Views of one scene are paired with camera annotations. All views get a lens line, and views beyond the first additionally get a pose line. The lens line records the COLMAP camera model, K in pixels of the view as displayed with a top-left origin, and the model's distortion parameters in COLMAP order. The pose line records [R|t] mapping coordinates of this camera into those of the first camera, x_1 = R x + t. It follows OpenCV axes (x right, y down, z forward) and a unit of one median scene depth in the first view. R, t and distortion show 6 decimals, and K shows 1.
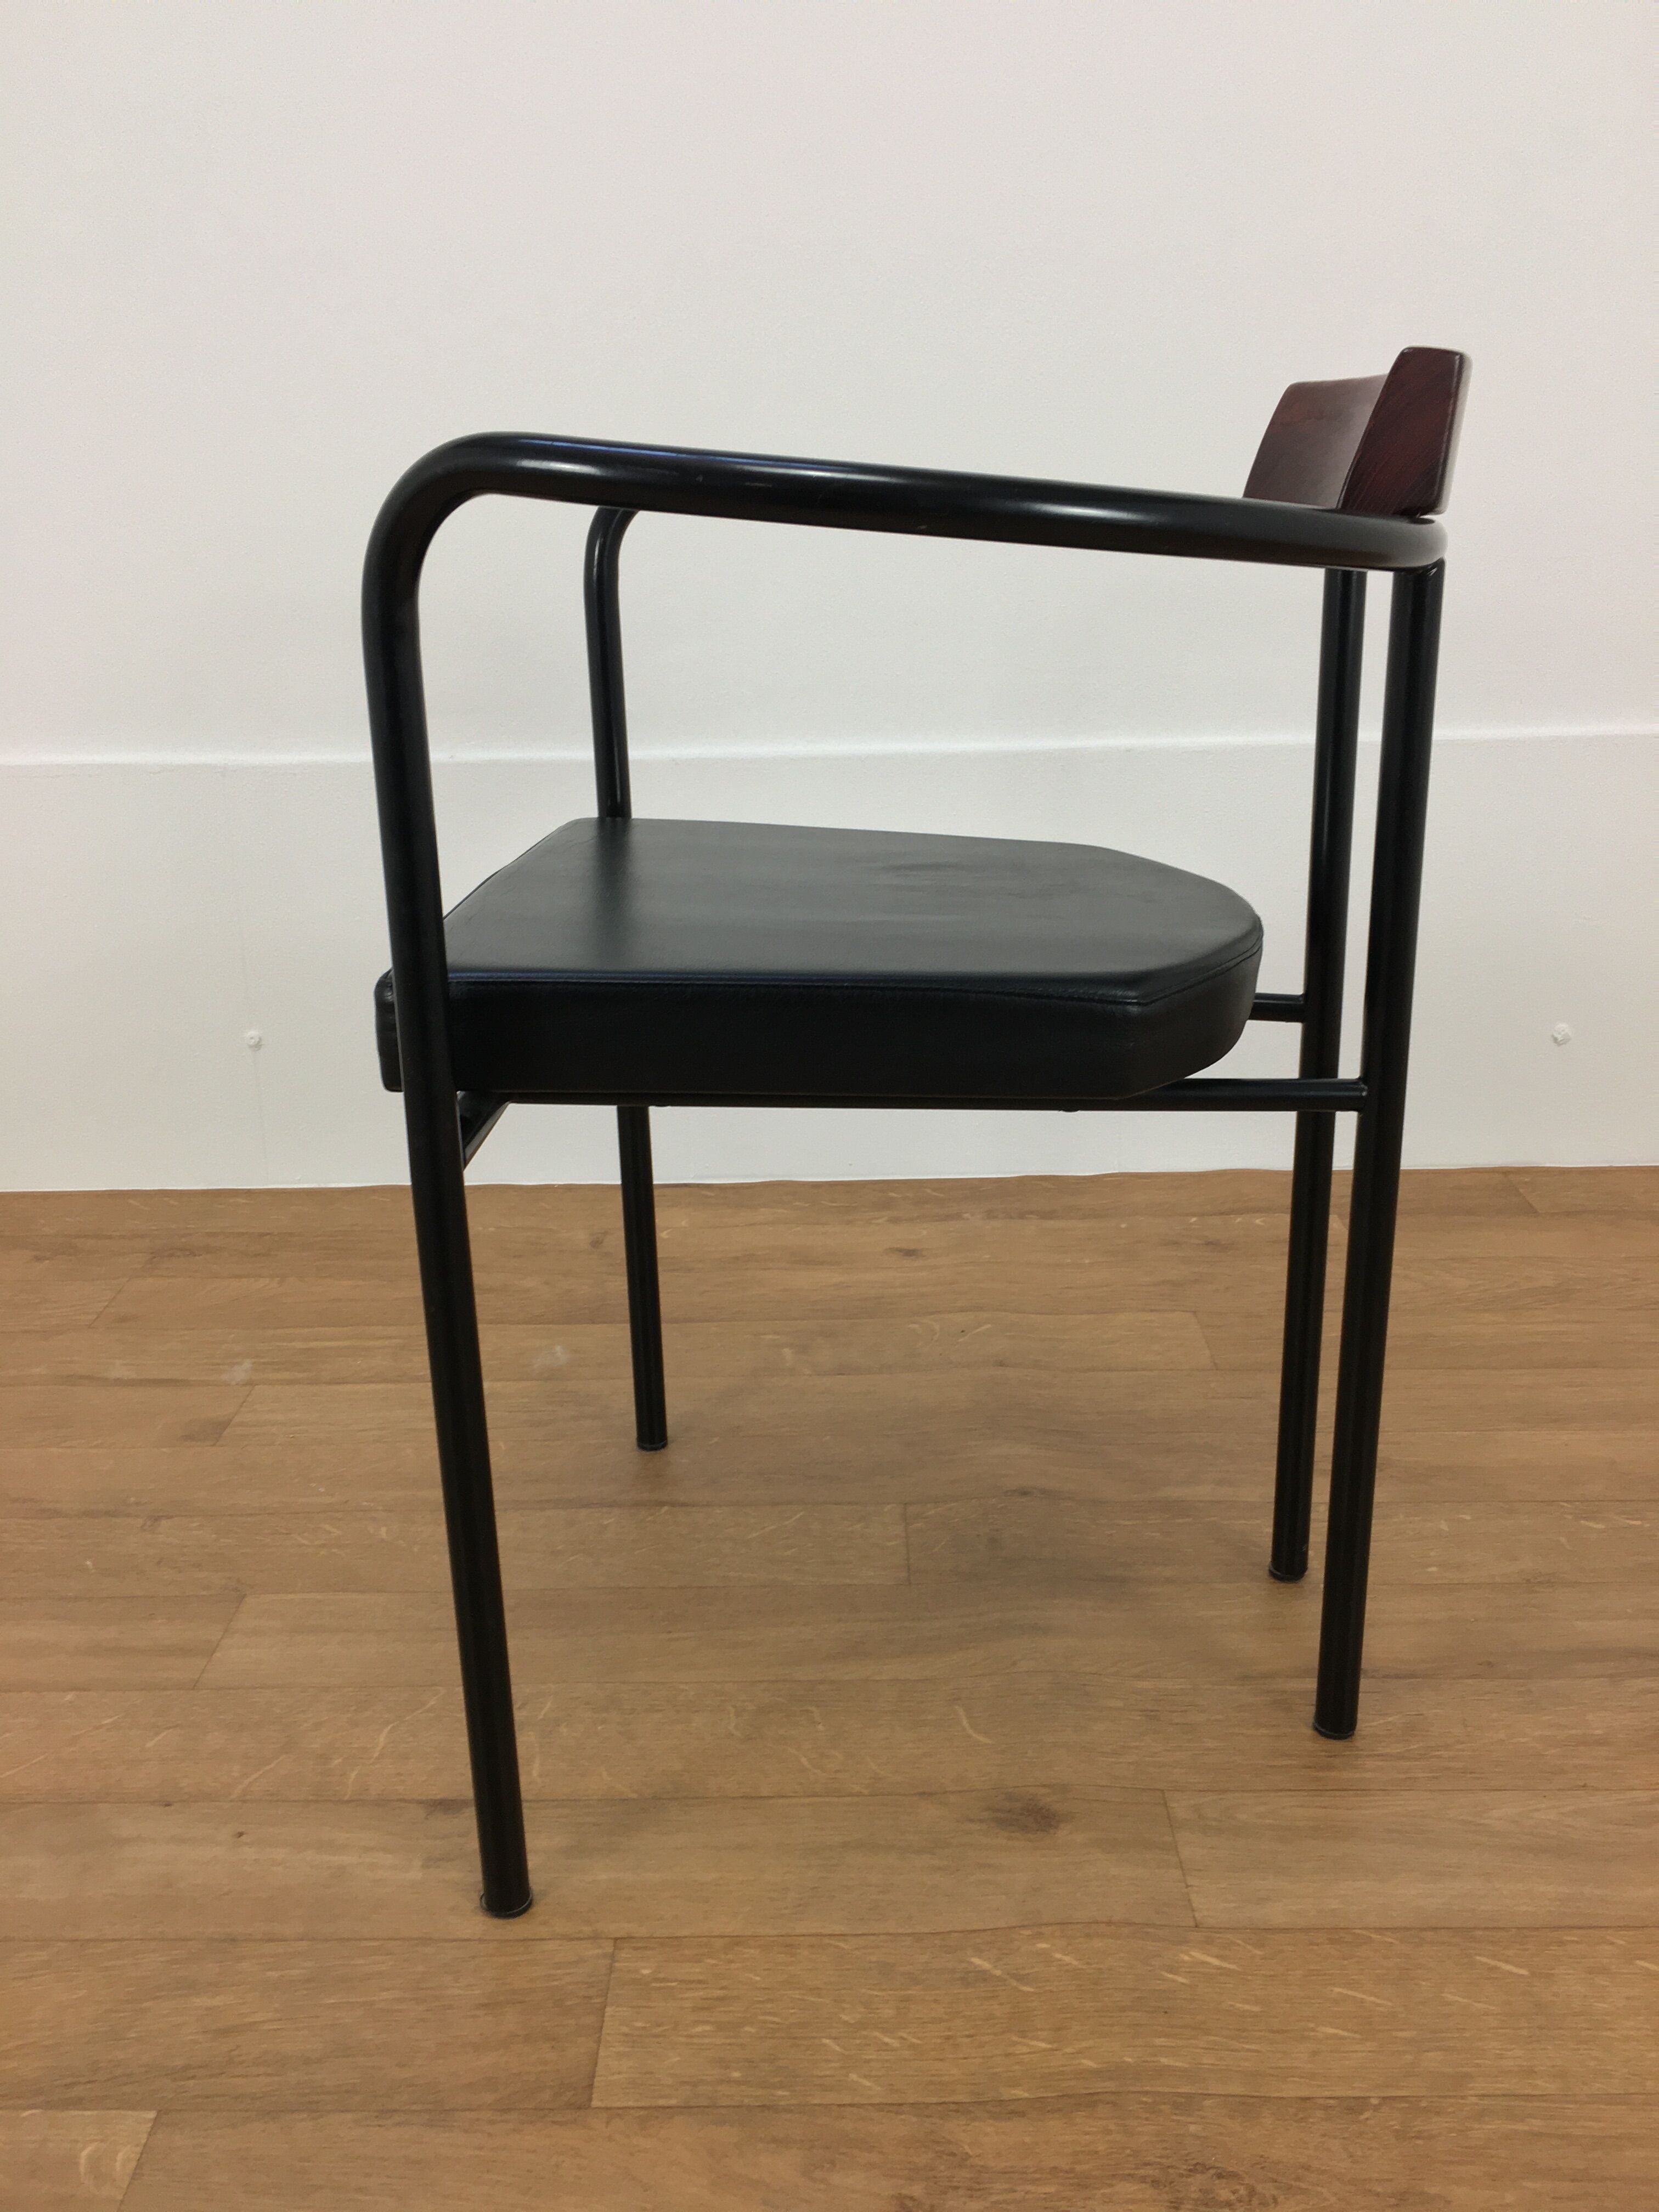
lens RADIAL K [[1904.3, 0, 831.6], [0, 1904.3, 1101.5], [0, 0, 1]] dist [0.074333, -0.125197]
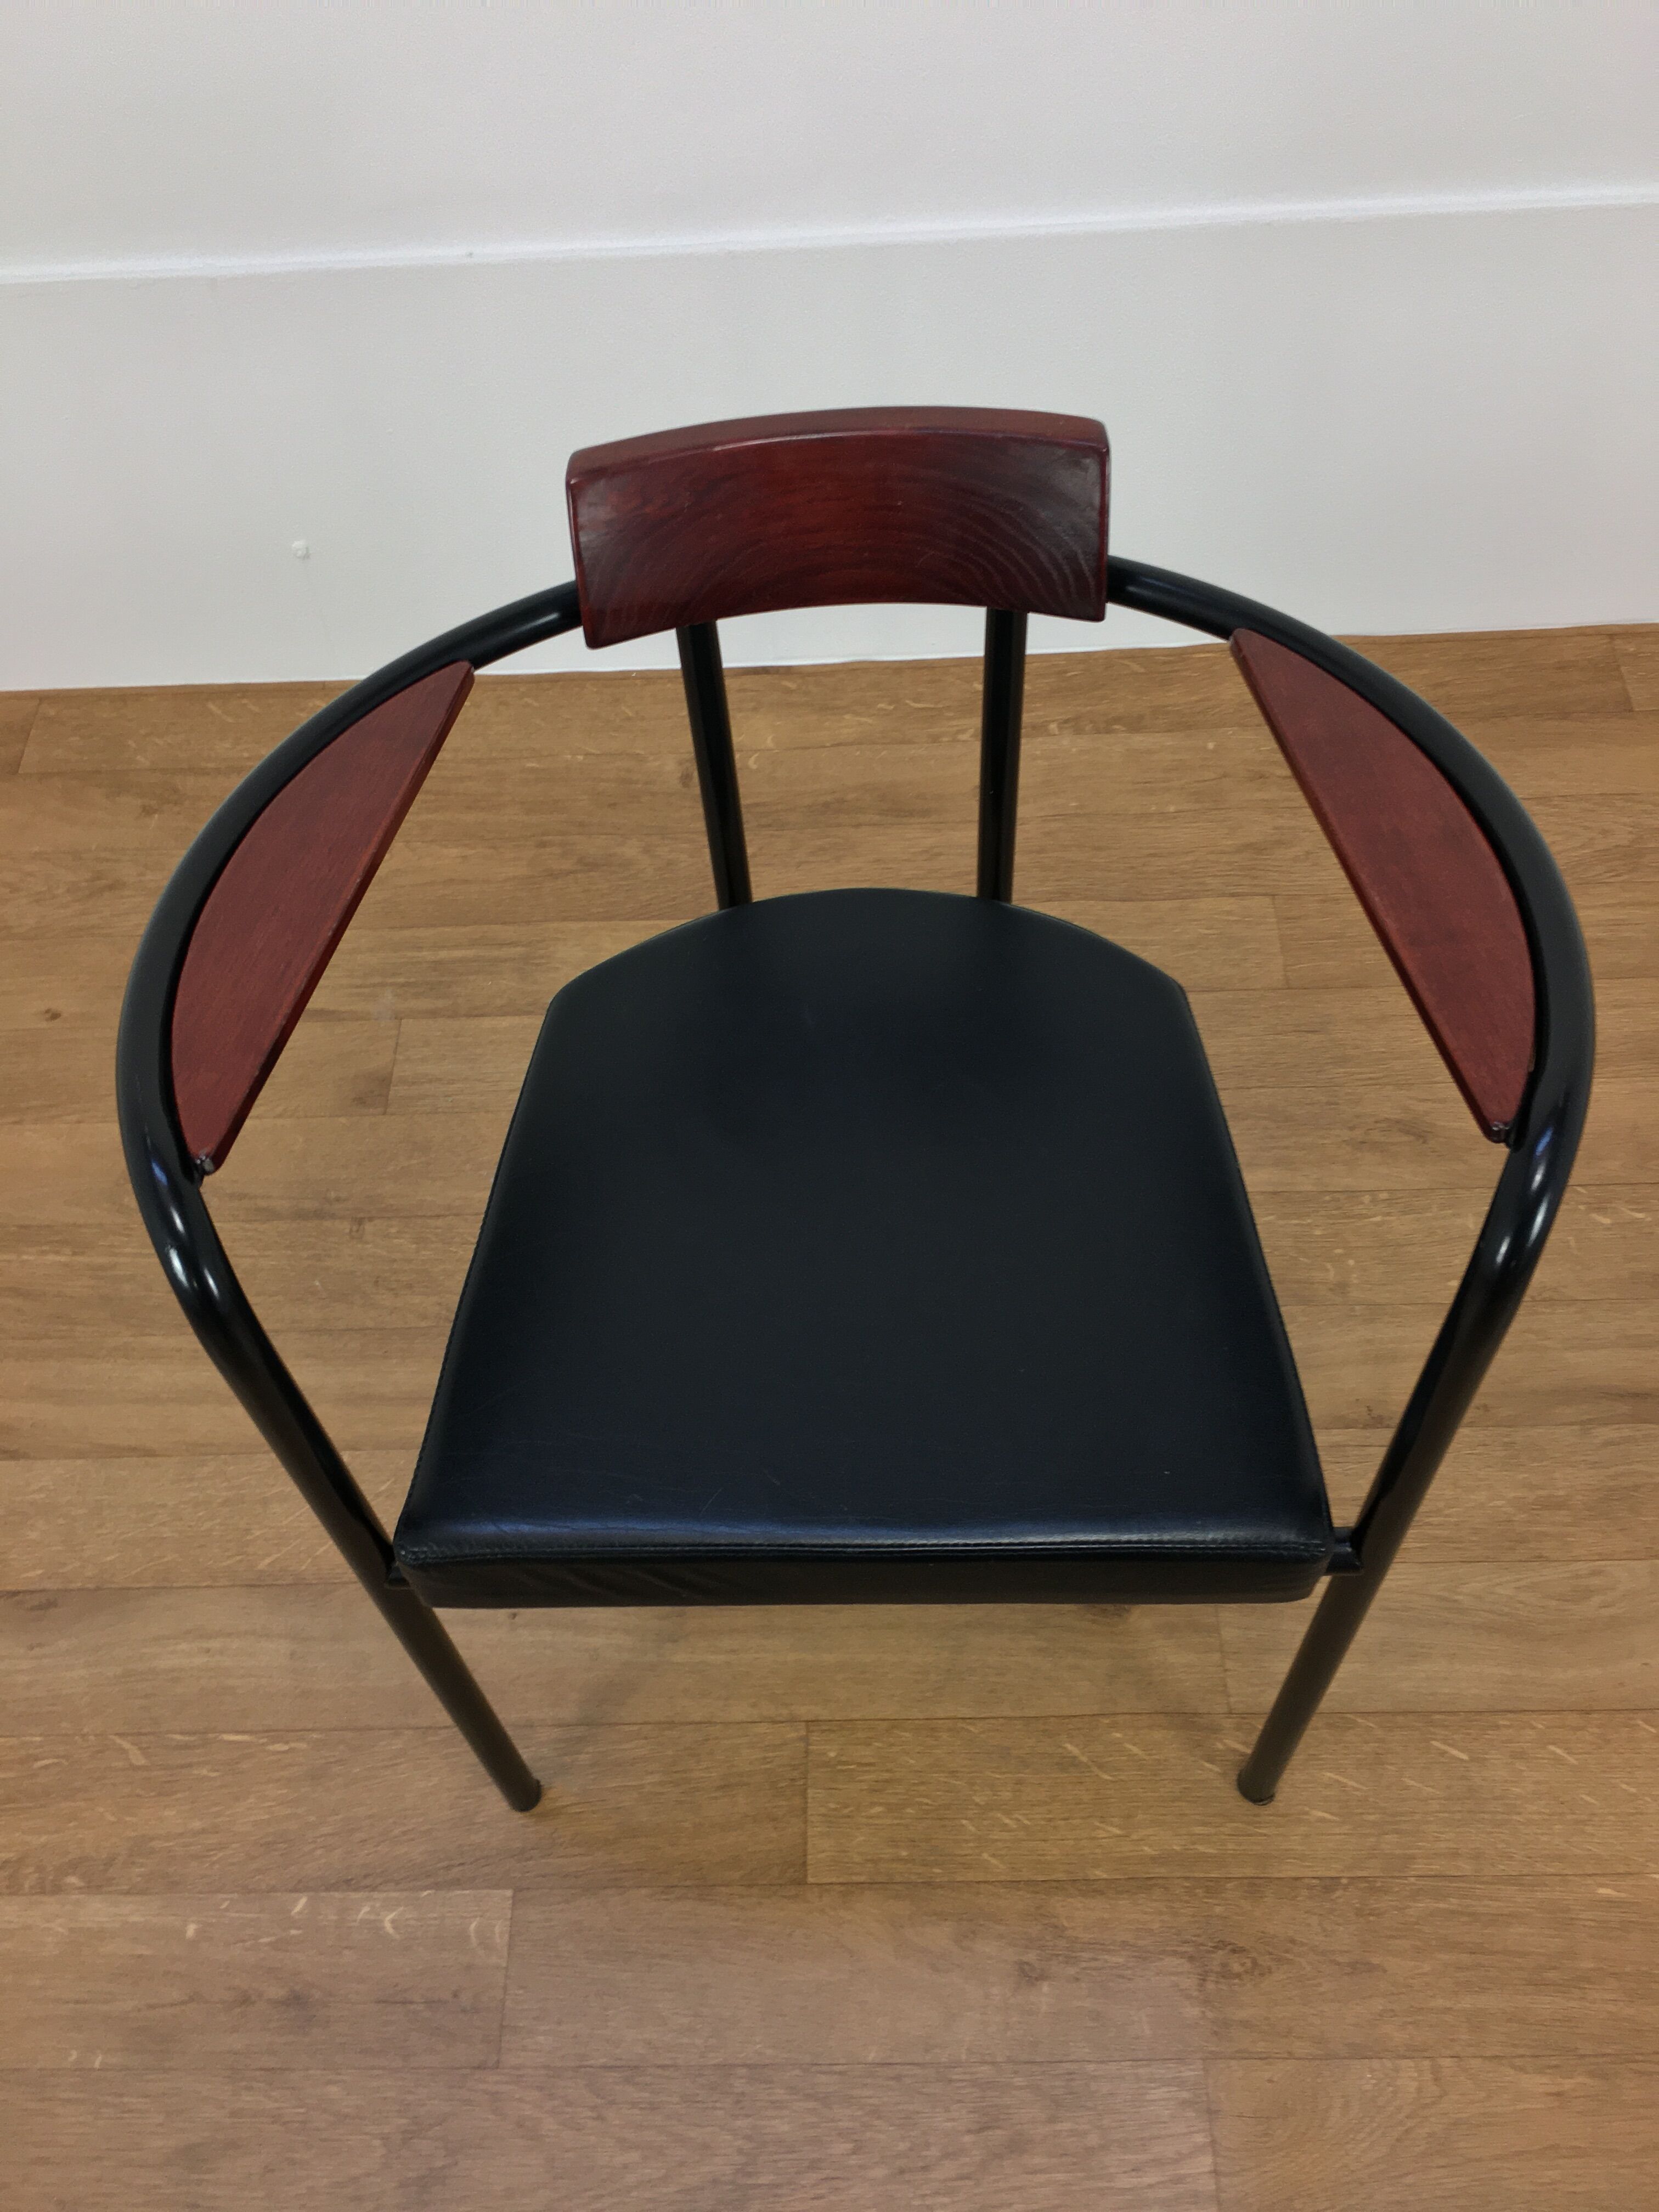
lens RADIAL K [[1904.3, 0, 833.0], [0, 1904.3, 1101.7], [0, 0, 1]] dist [0.074333, -0.125197]
pose [[0.999371, -0.026291, -0.023792, -0.040573], [0.035303, 0.800350, 0.598493, -0.617733], [0.003307, -0.598957, 0.800775, 0.134815]]
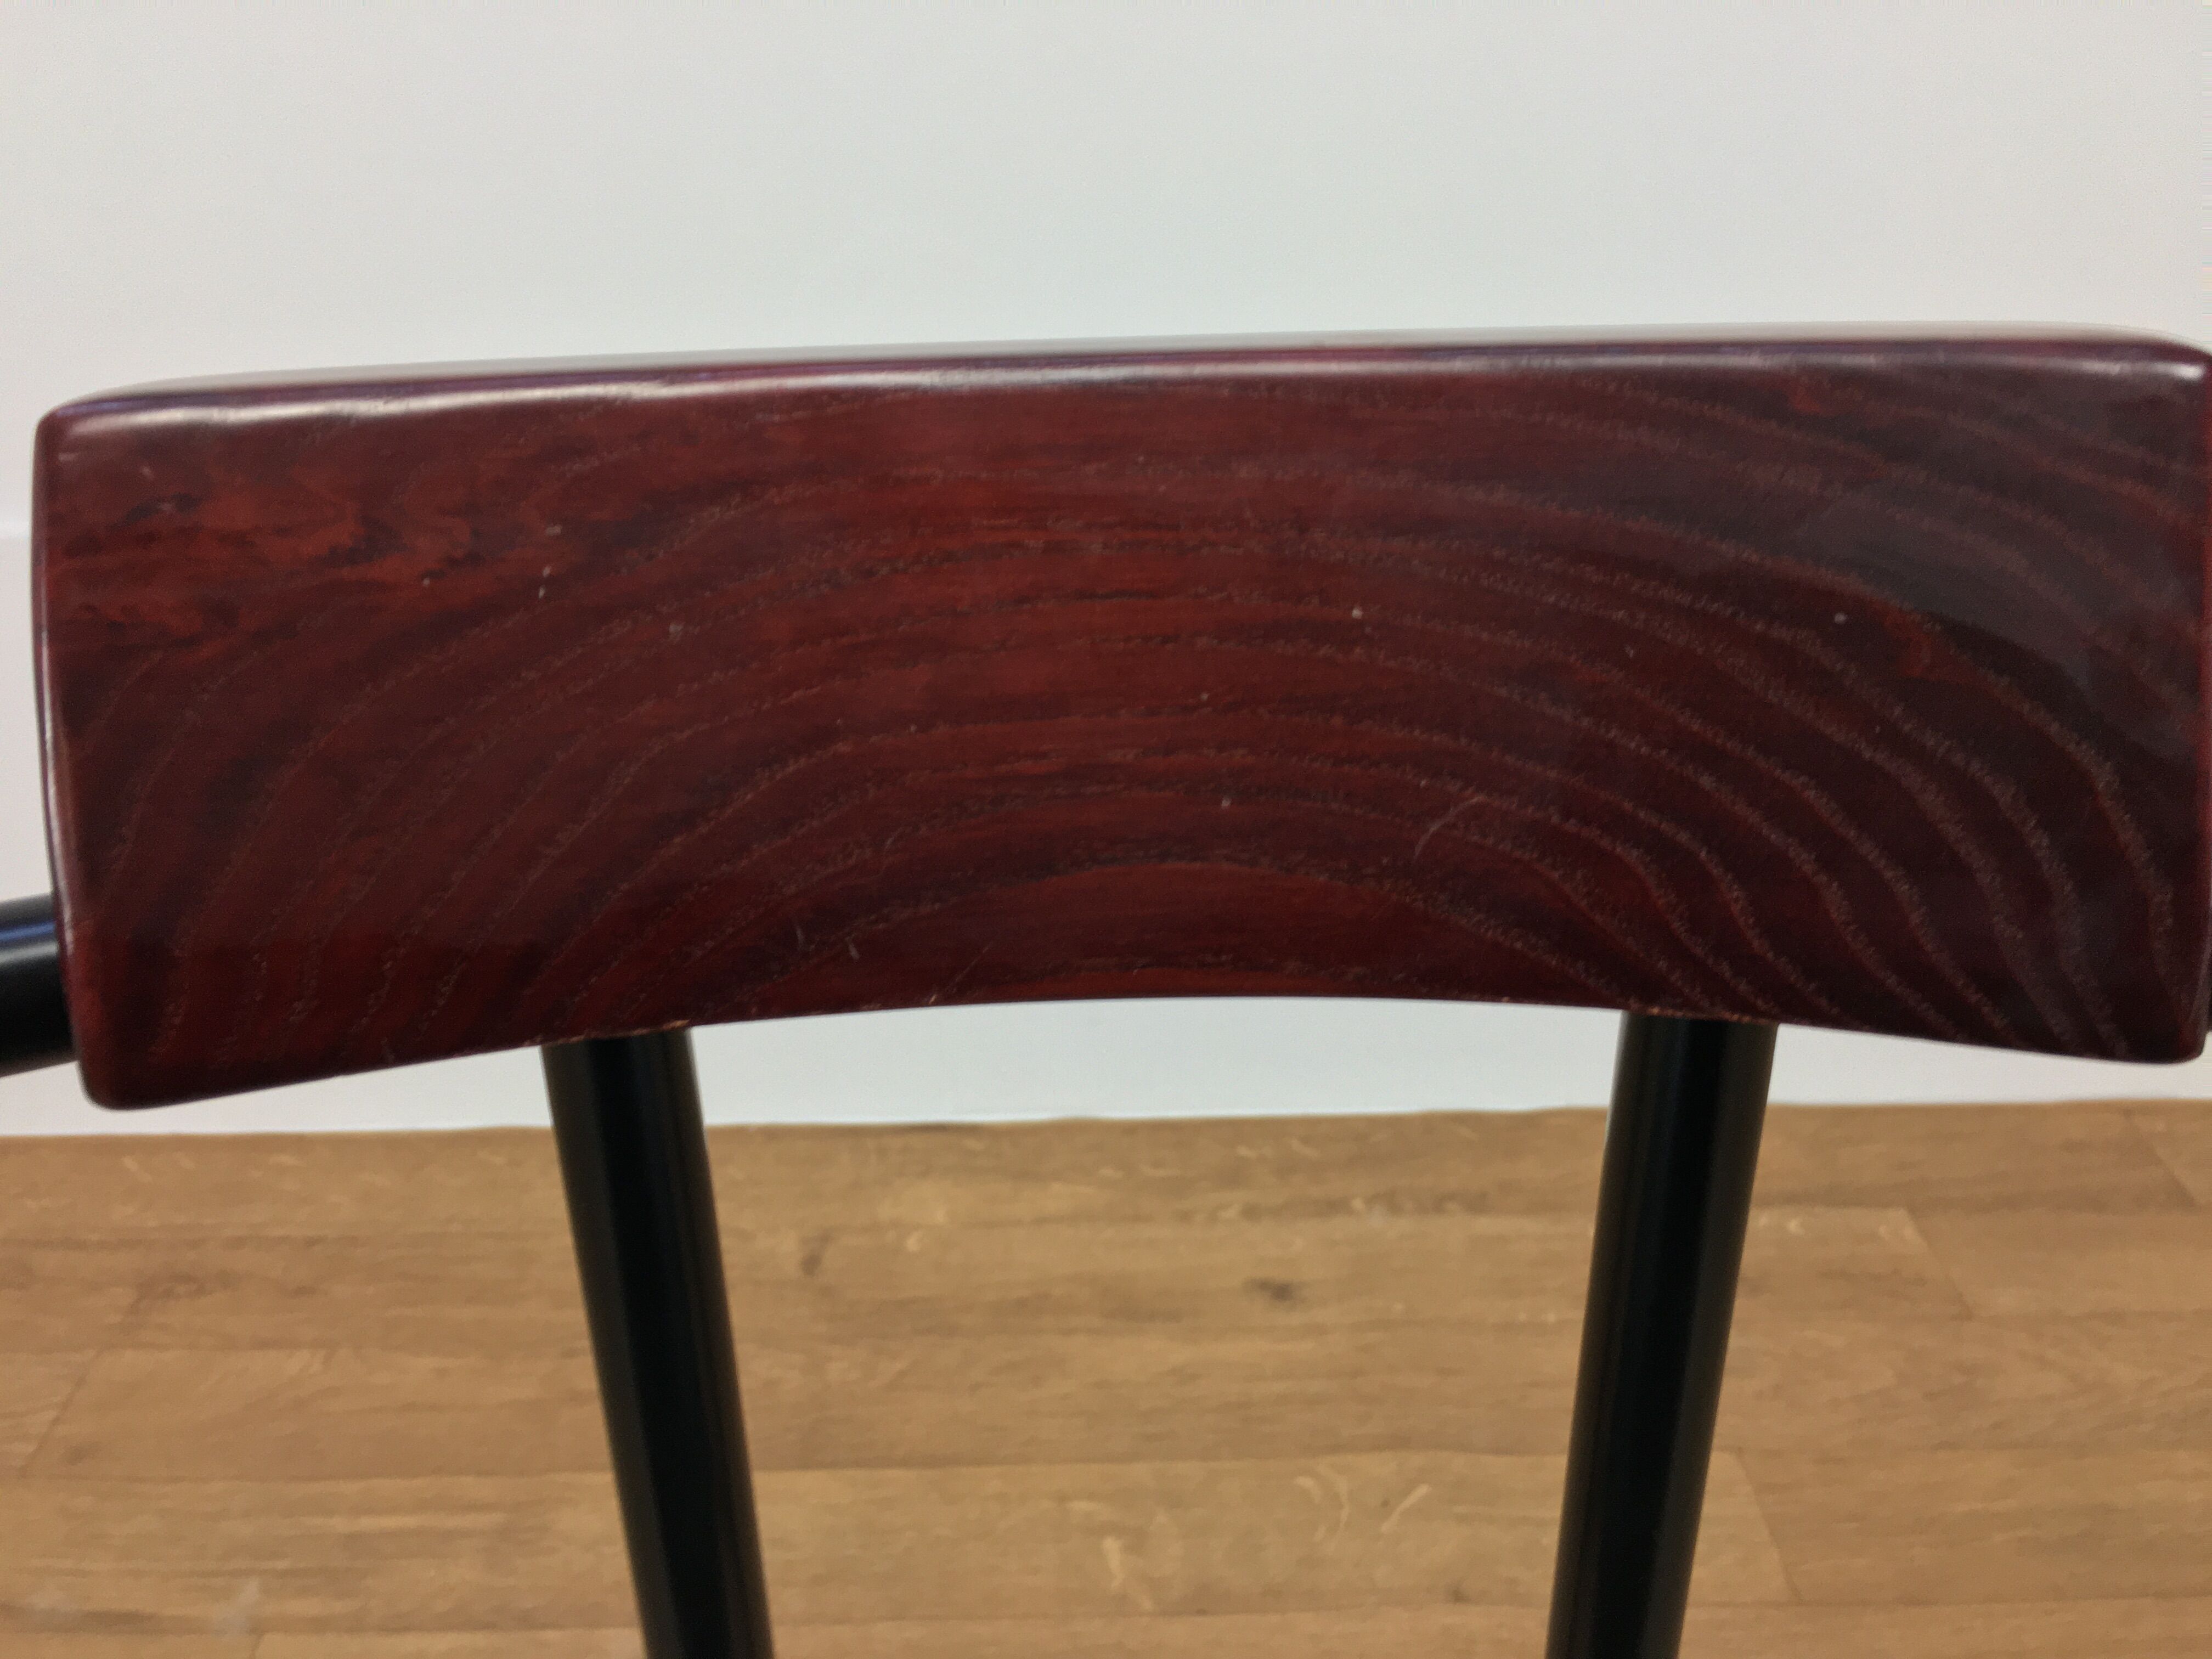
lens RADIAL K [[1904.3, 0, 1103.4], [0, 1904.3, 865.9], [0, 0, 1]] dist [0.074333, -0.125197]
pose [[0.999781, -0.002523, 0.020756, -0.053576], [-0.000728, 0.987887, 0.155172, -0.264699], [-0.020896, -0.155153, 0.987669, 0.559160]]
